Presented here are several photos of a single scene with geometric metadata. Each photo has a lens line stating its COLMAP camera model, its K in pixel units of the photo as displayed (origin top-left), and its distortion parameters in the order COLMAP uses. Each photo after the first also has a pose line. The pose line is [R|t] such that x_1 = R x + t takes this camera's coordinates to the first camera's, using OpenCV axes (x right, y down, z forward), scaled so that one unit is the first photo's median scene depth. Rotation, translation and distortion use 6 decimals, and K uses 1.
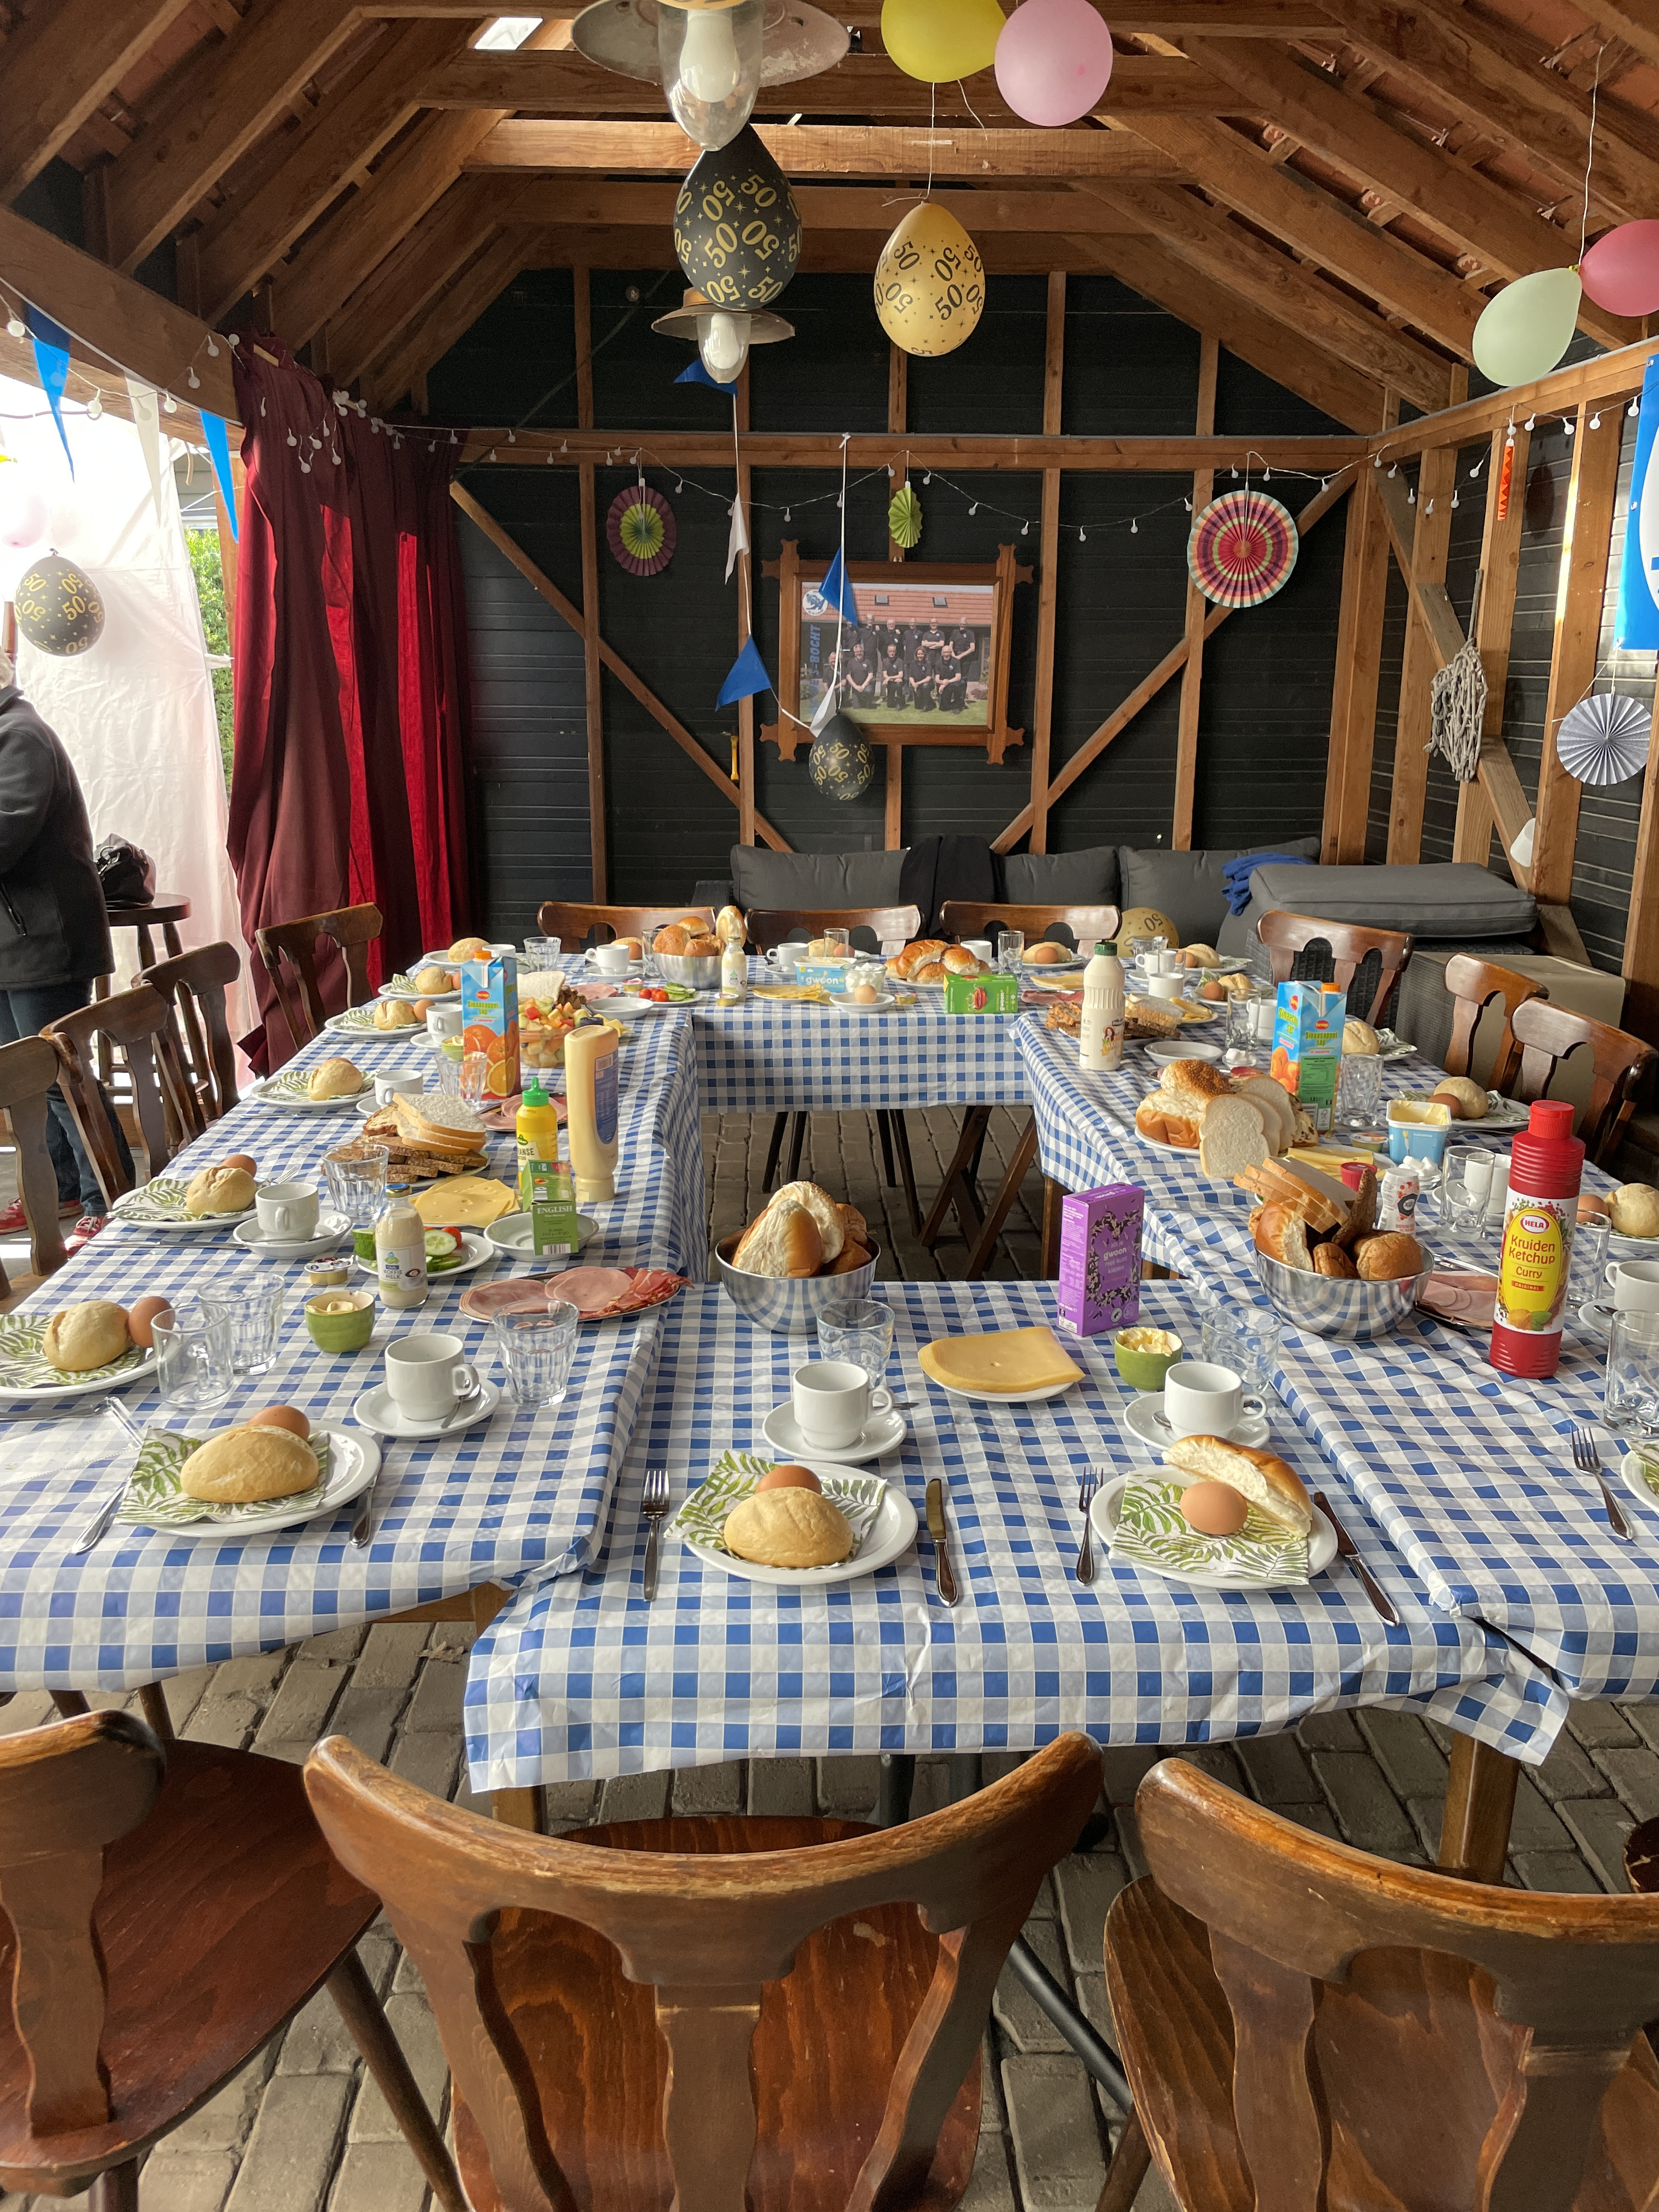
lens RADIAL K [[1689.3, 0, 823.3], [0, 1689.3, 1086.5], [0, 0, 1]] dist [0.081808, -0.120394]
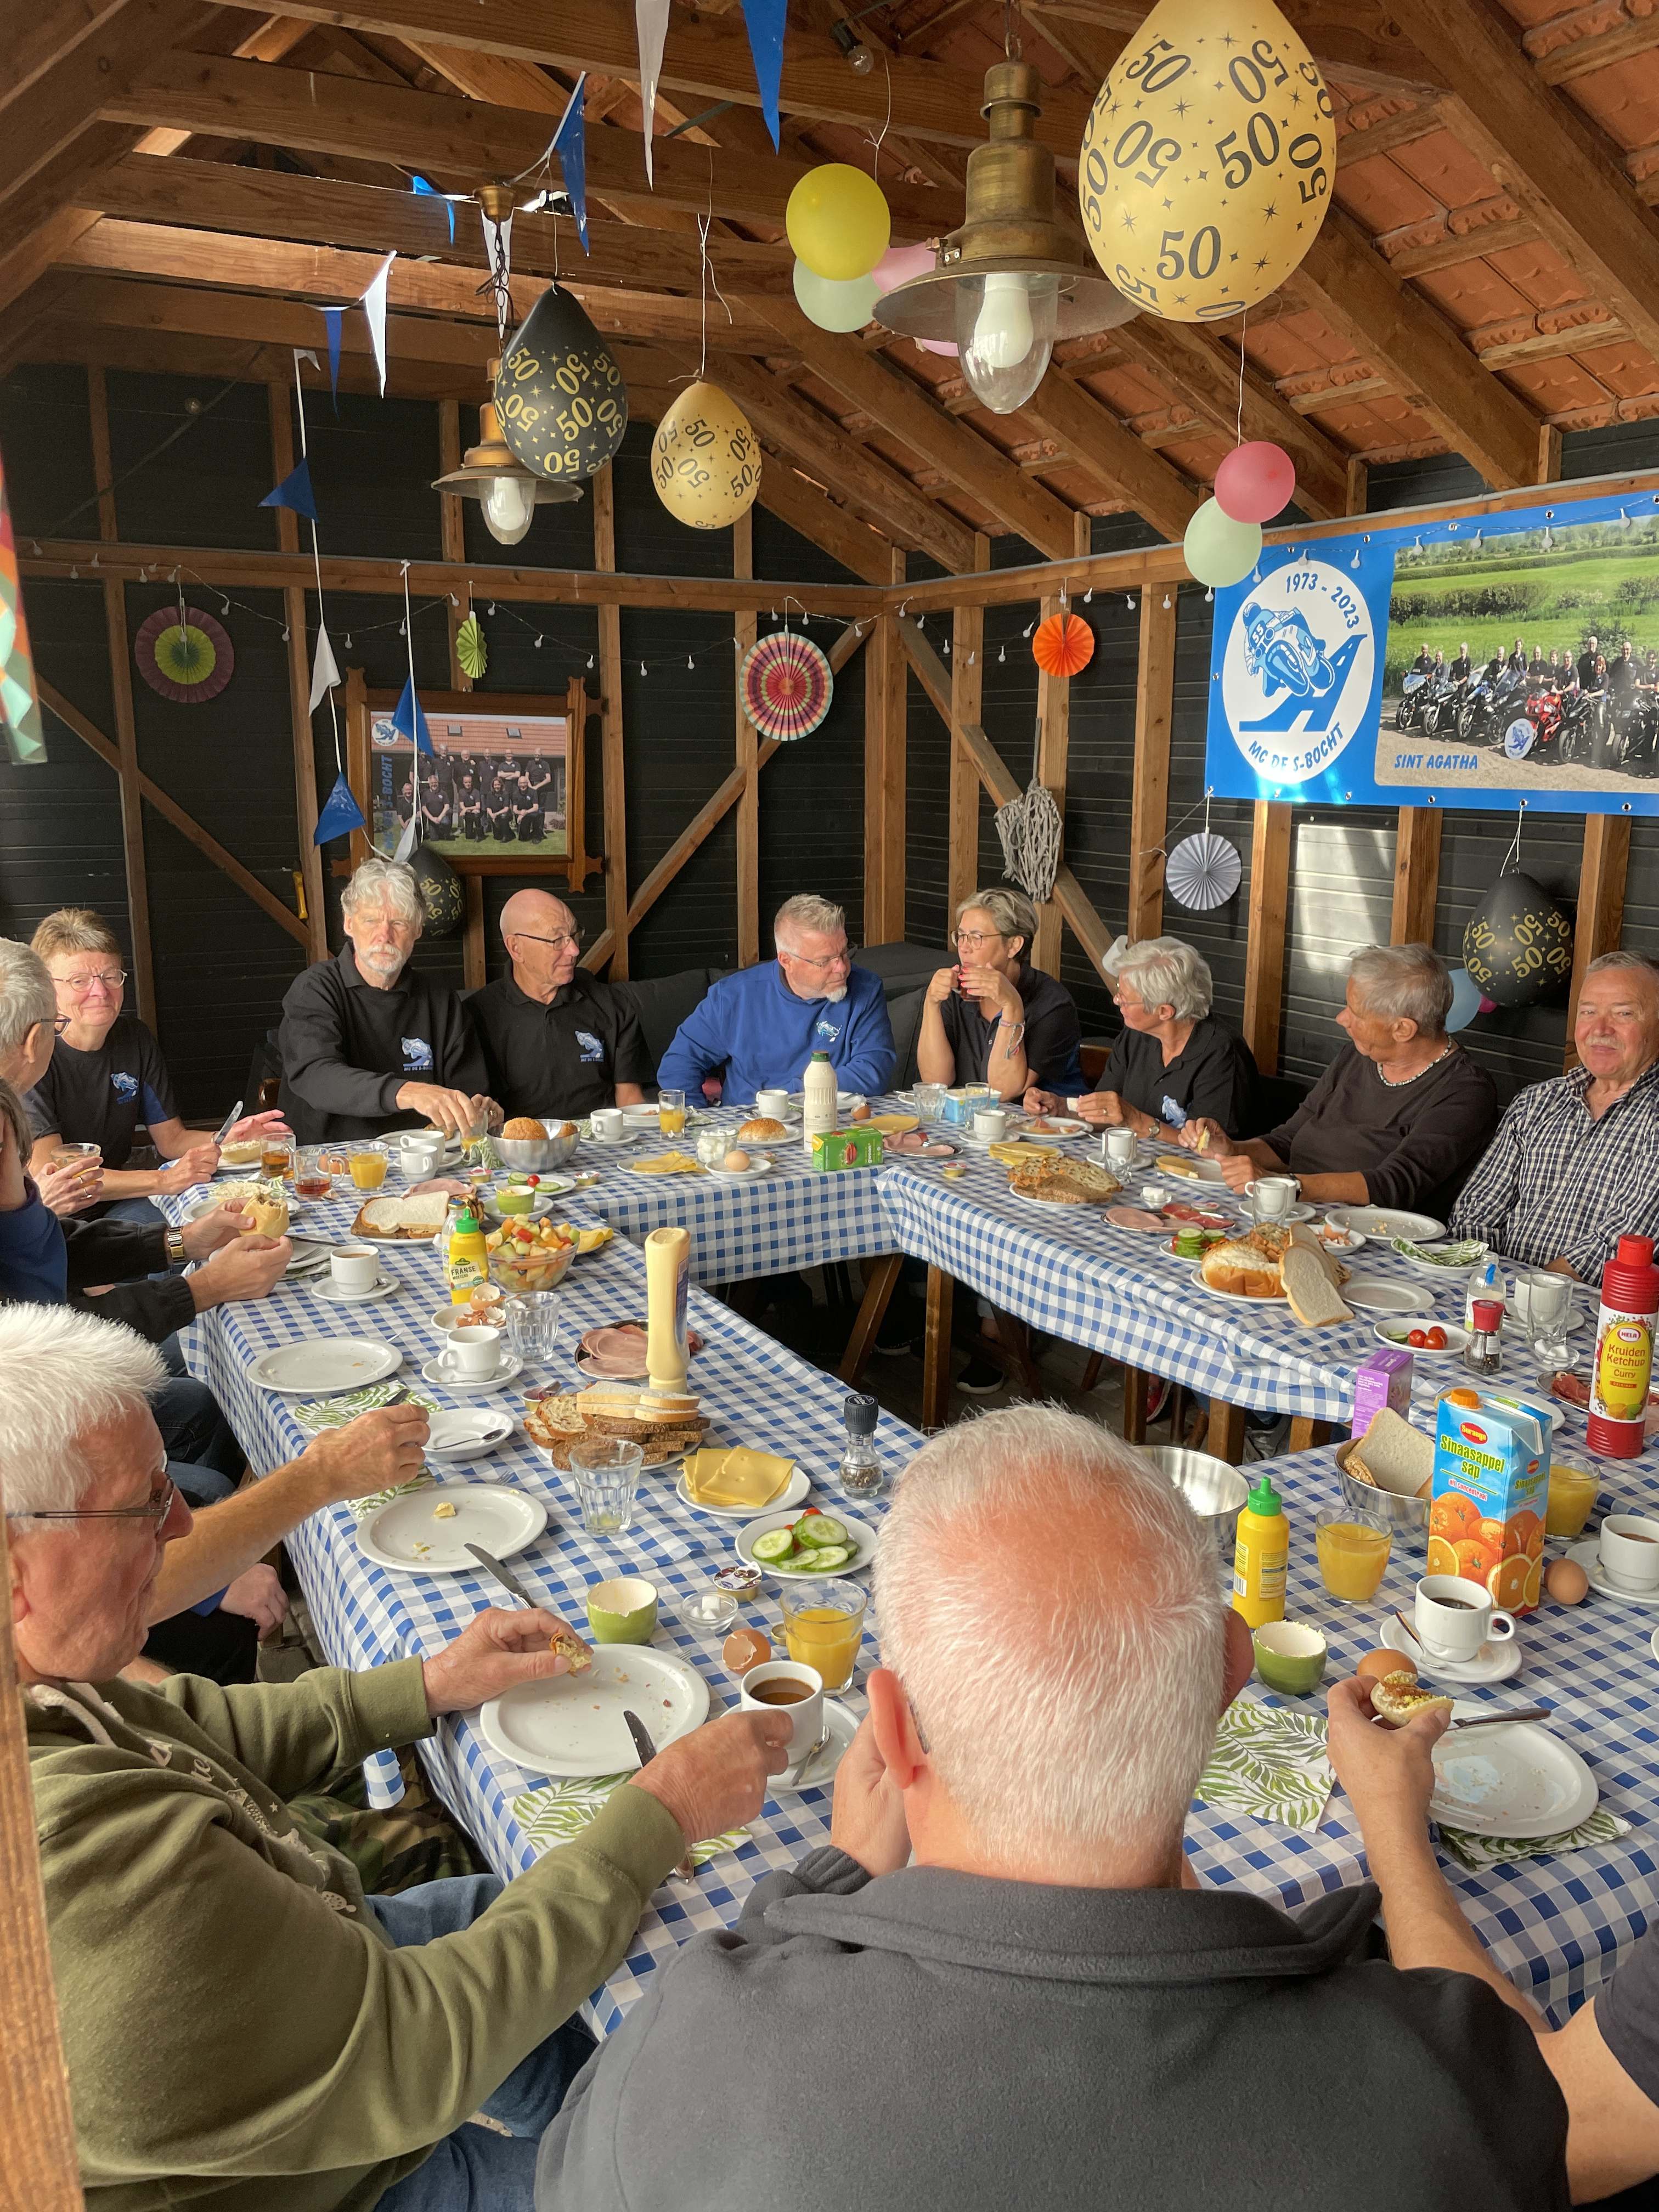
lens RADIAL K [[1689.3, 0, 834.6], [0, 1689.3, 1076.2], [0, 0, 1]] dist [0.081808, -0.120394]
pose [[0.900568, -0.084076, 0.426508, -0.202375], [0.104587, 0.994205, -0.024850, -0.044343], [-0.421947, 0.066986, 0.904142, 0.047253]]
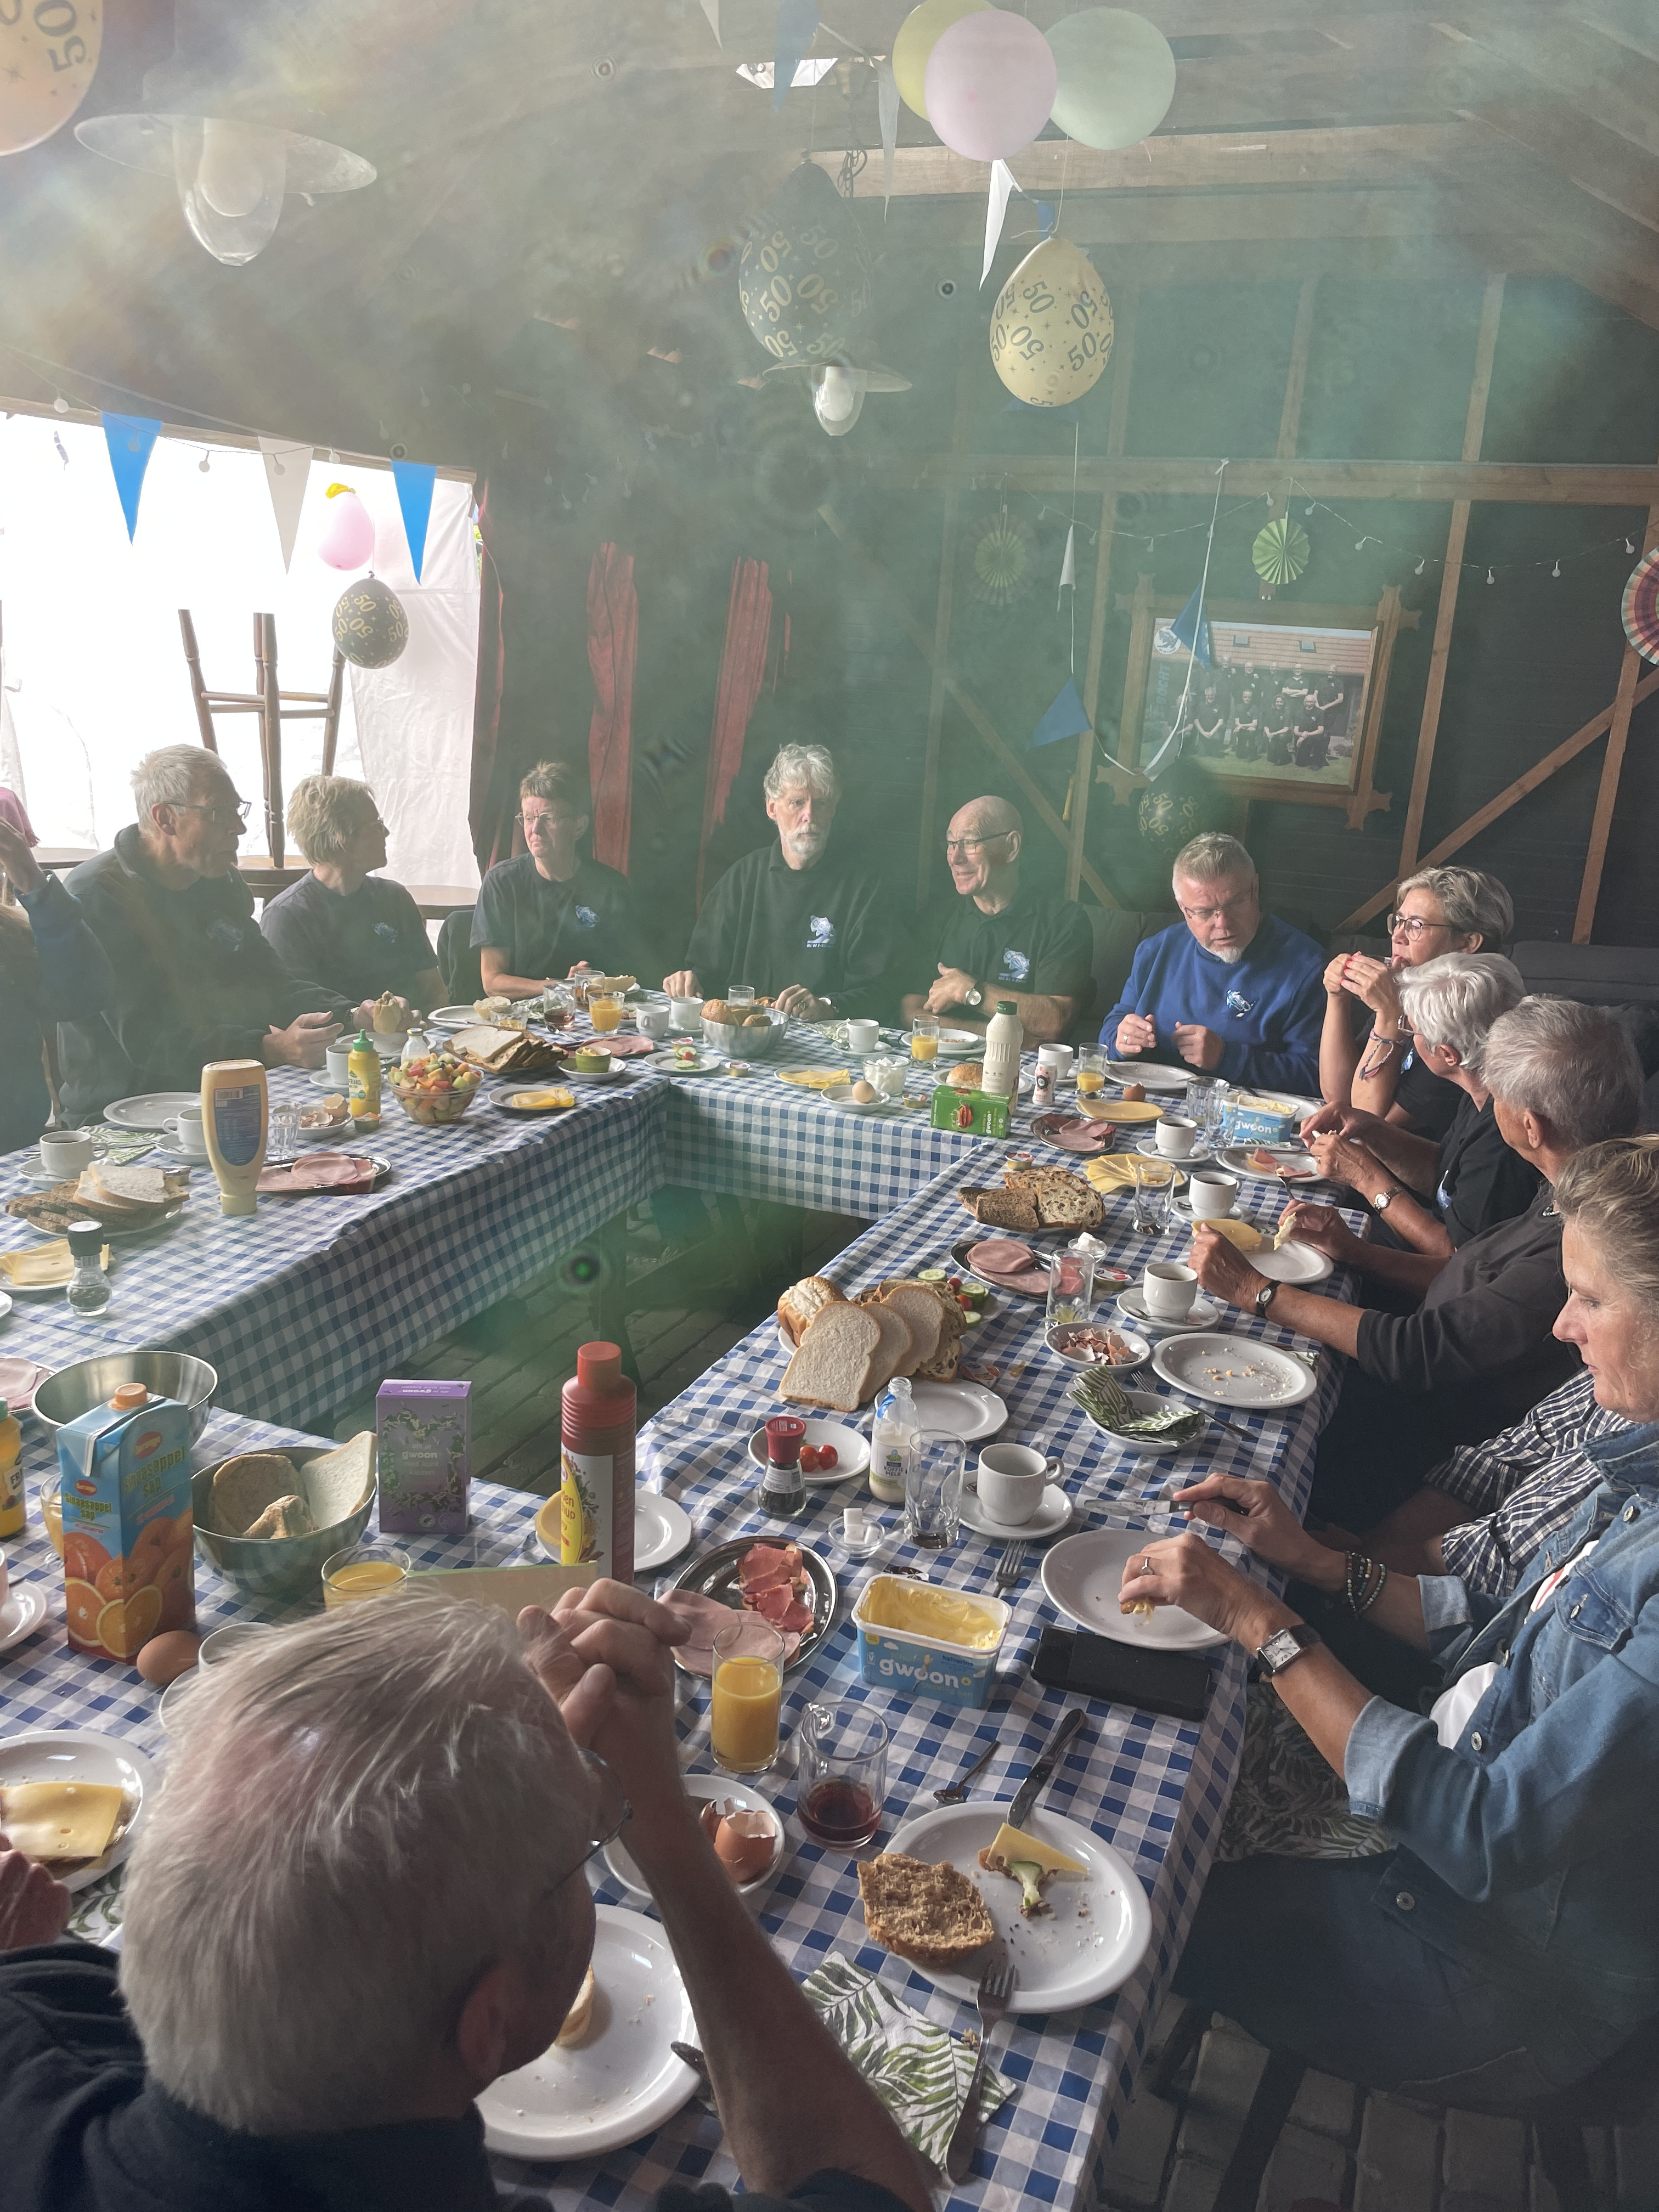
lens RADIAL K [[1689.3, 0, 810.1], [0, 1689.3, 1082.2], [0, 0, 1]] dist [0.081808, -0.120394]
pose [[0.908799, 0.152077, -0.388532, 0.217031], [-0.148083, 0.988149, 0.040401, -0.055924], [0.390072, 0.020818, 0.920549, 0.075992]]
